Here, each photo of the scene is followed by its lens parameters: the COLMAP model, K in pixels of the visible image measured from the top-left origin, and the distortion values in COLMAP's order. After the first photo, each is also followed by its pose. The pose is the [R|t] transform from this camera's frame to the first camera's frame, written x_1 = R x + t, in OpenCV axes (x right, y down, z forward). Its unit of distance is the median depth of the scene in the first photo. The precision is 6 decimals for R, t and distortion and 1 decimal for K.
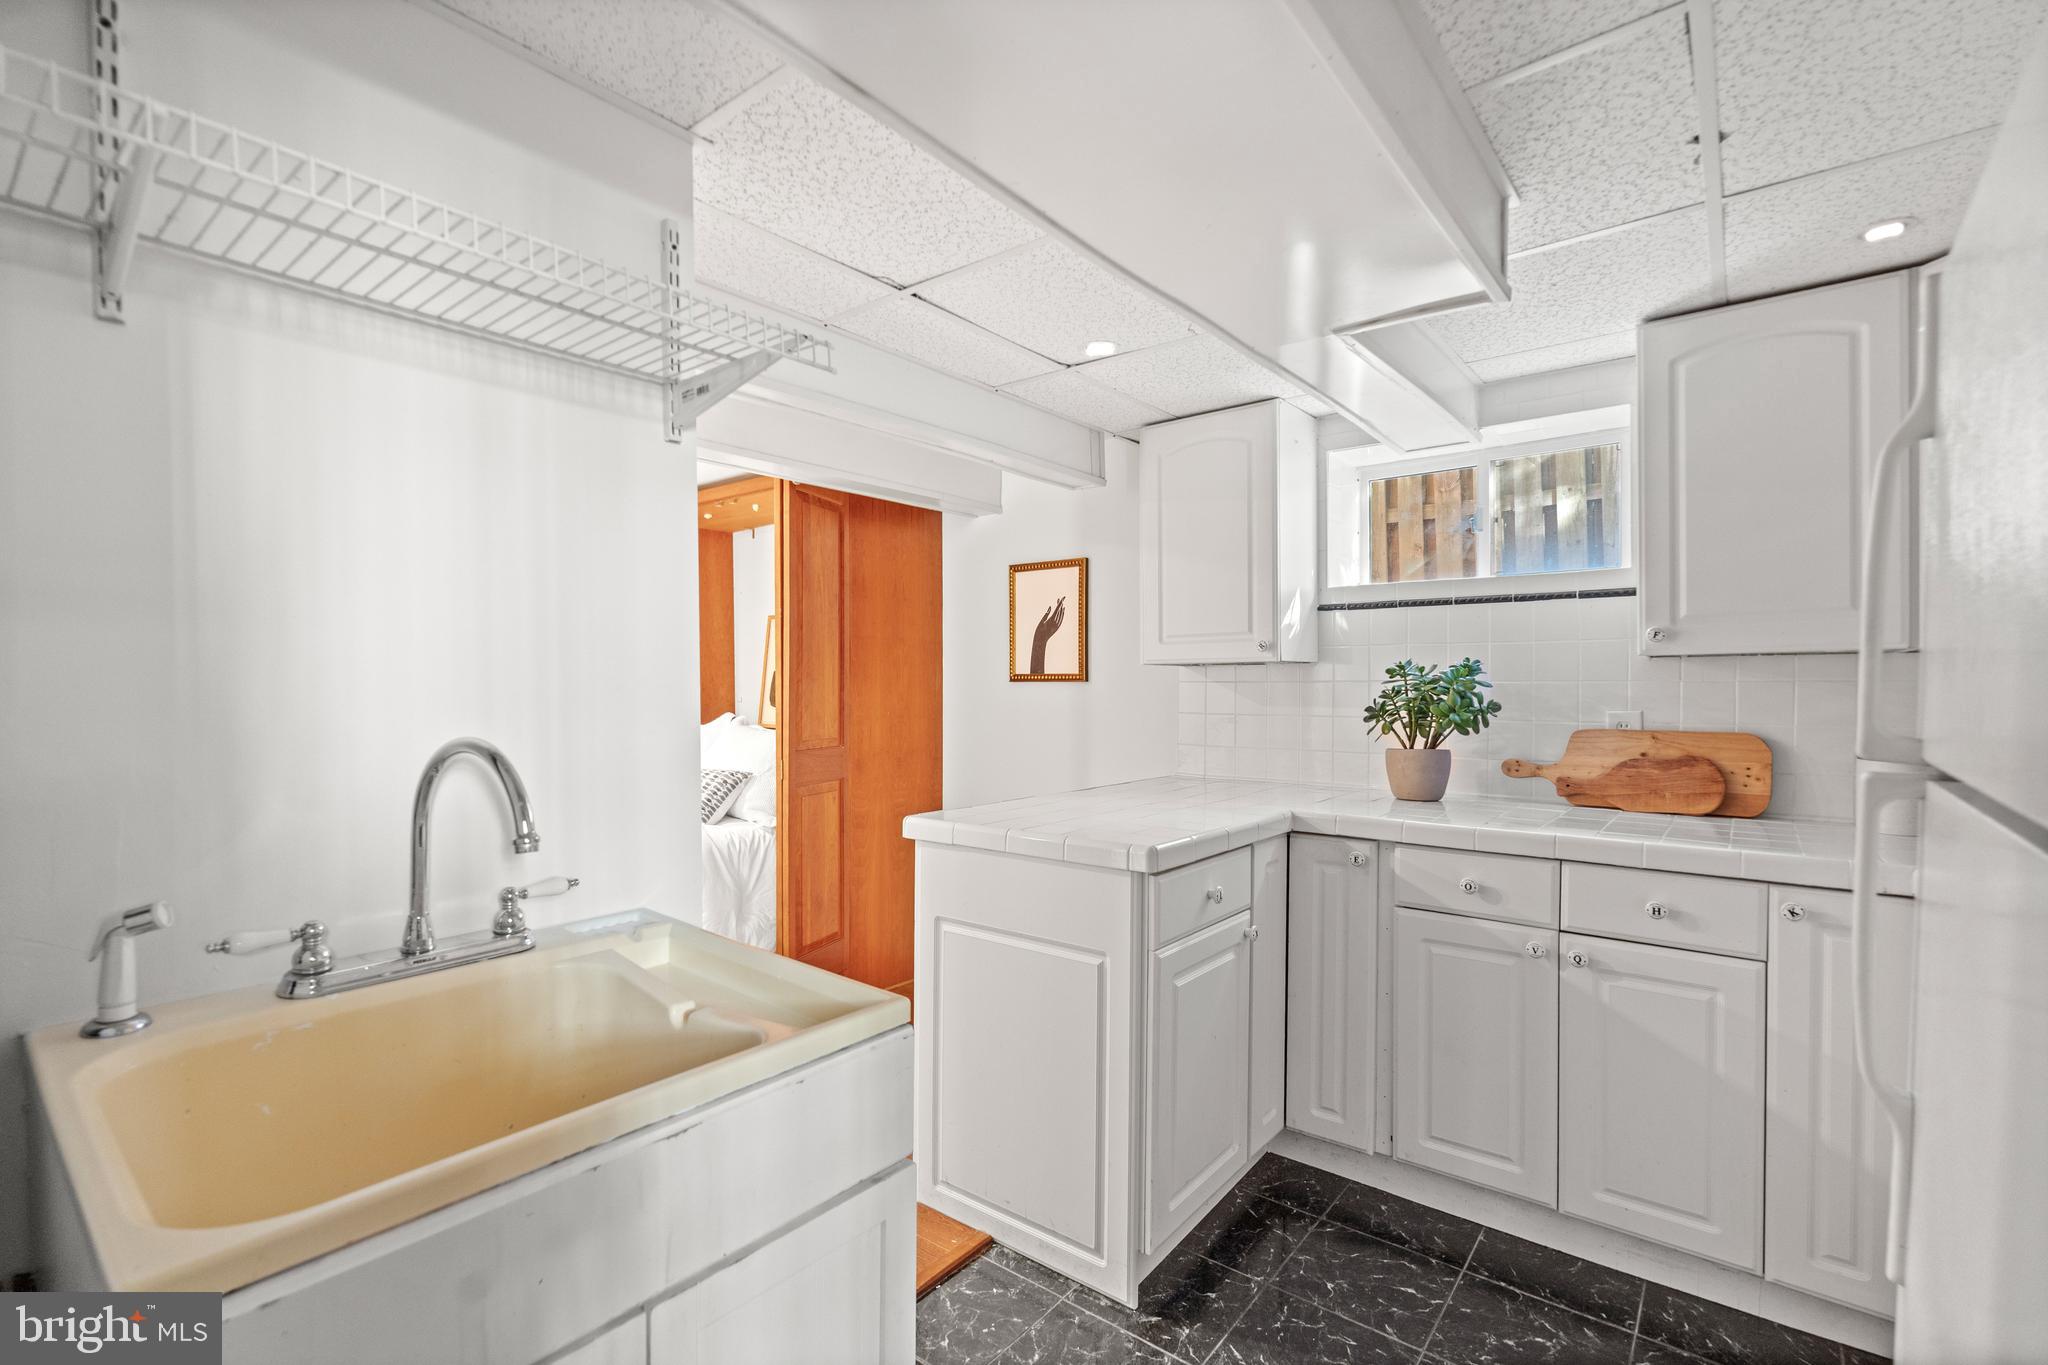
lens RADIAL K [[903.1, 0, 1016.3], [0, 903.1, 691.2], [0, 0, 1]] dist [0.001297, 0.000314]
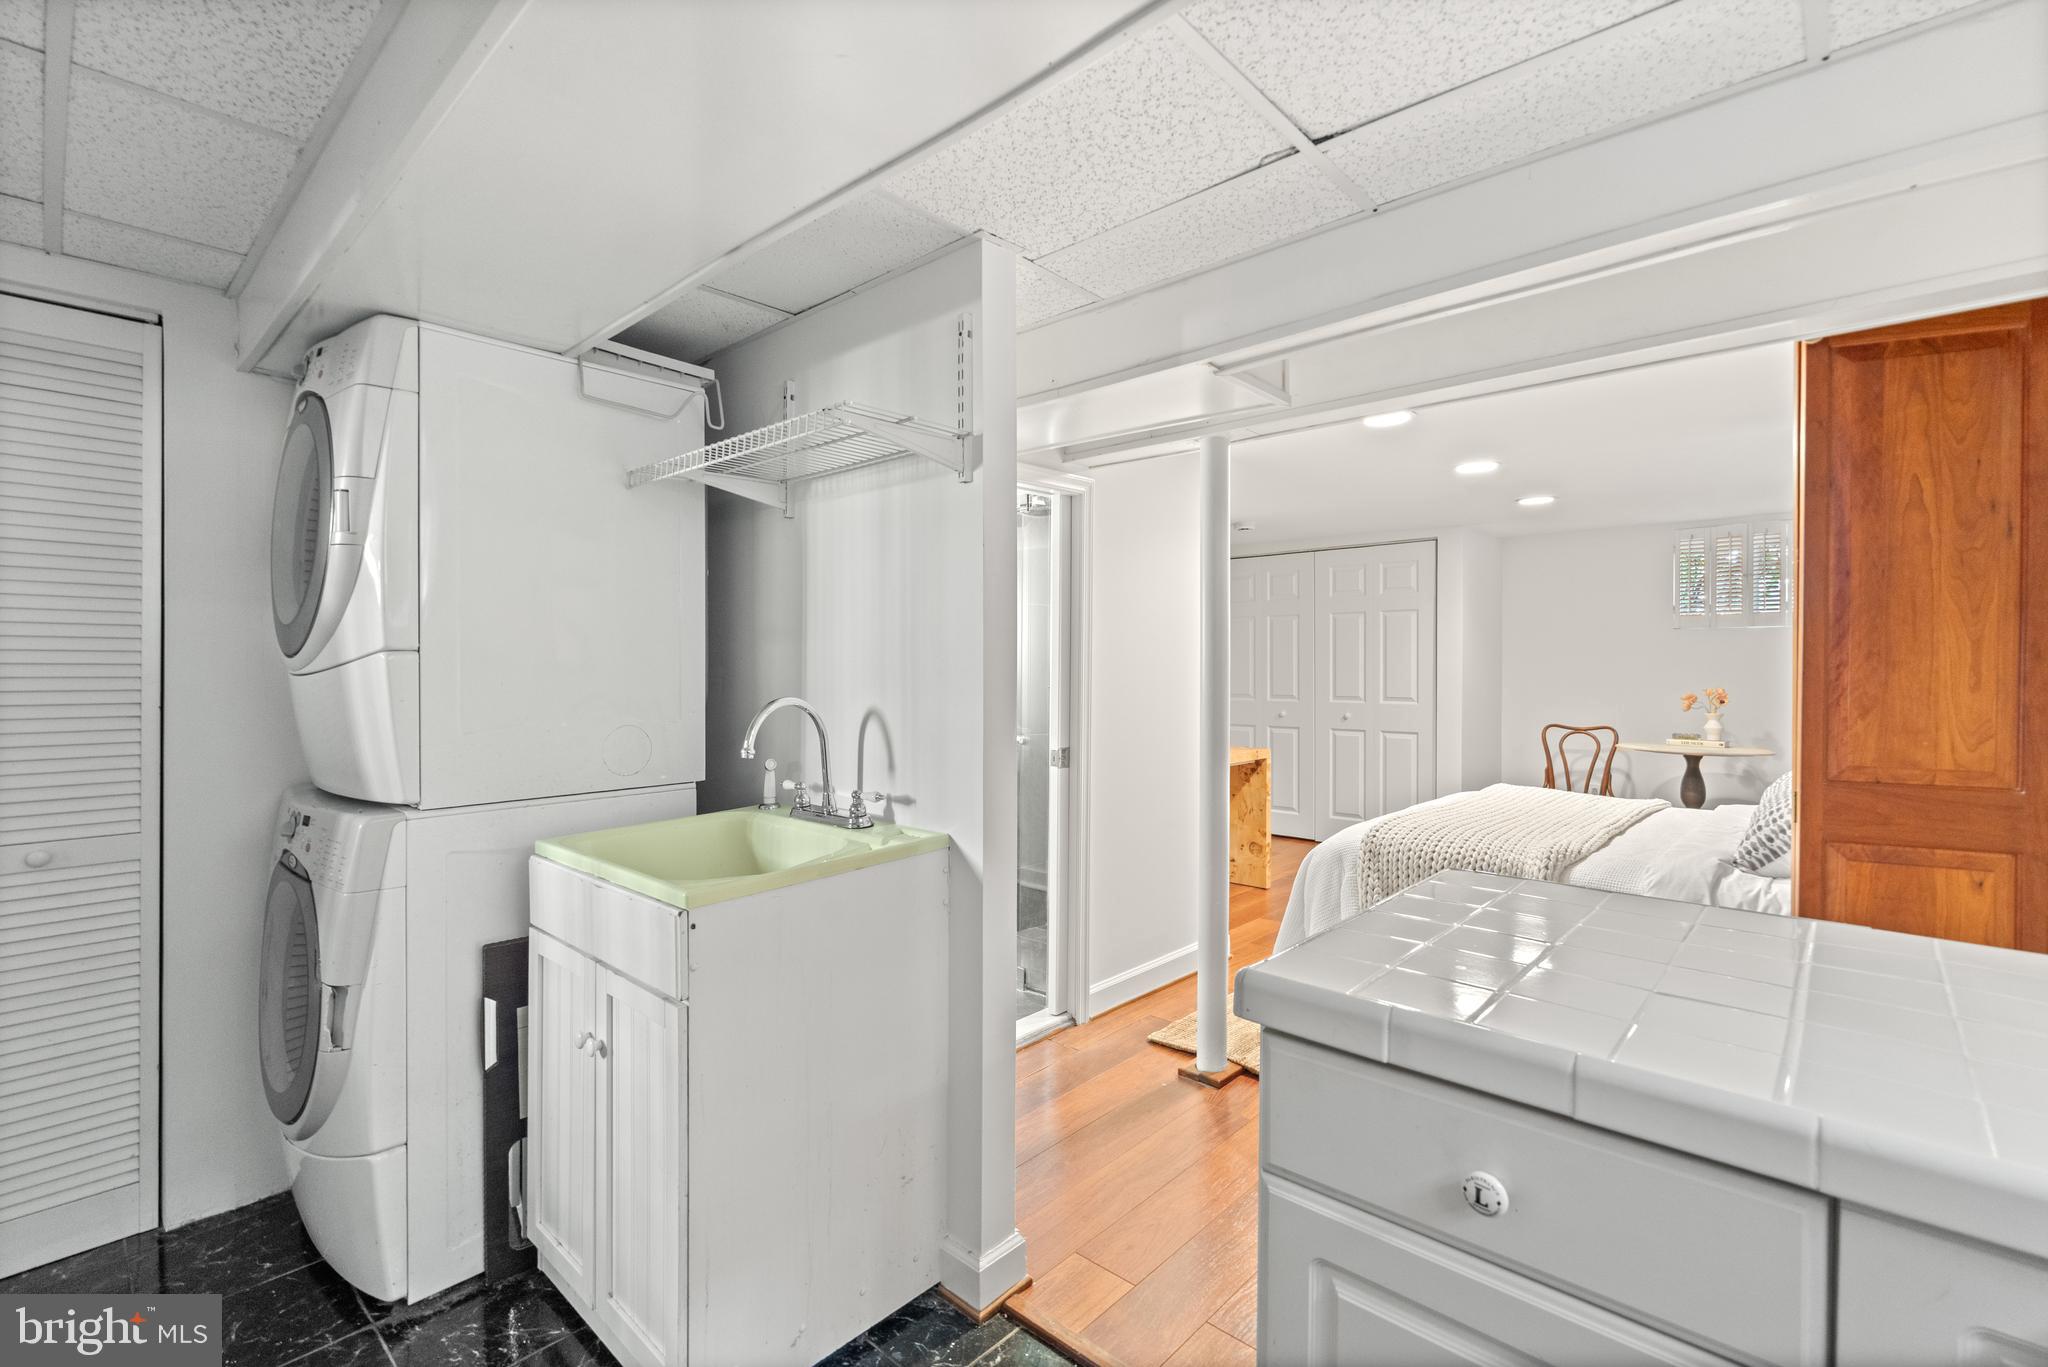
lens RADIAL K [[921.8, 0, 1021.5], [0, 921.8, 667.6], [0, 0, 1]] dist [0.000923, 0.000120]
pose [[-0.059907, 0.015736, -0.998080, 1.116853], [-0.003166, 0.999868, 0.015954, -0.039118], [0.998199, 0.004115, -0.059849, 1.385796]]
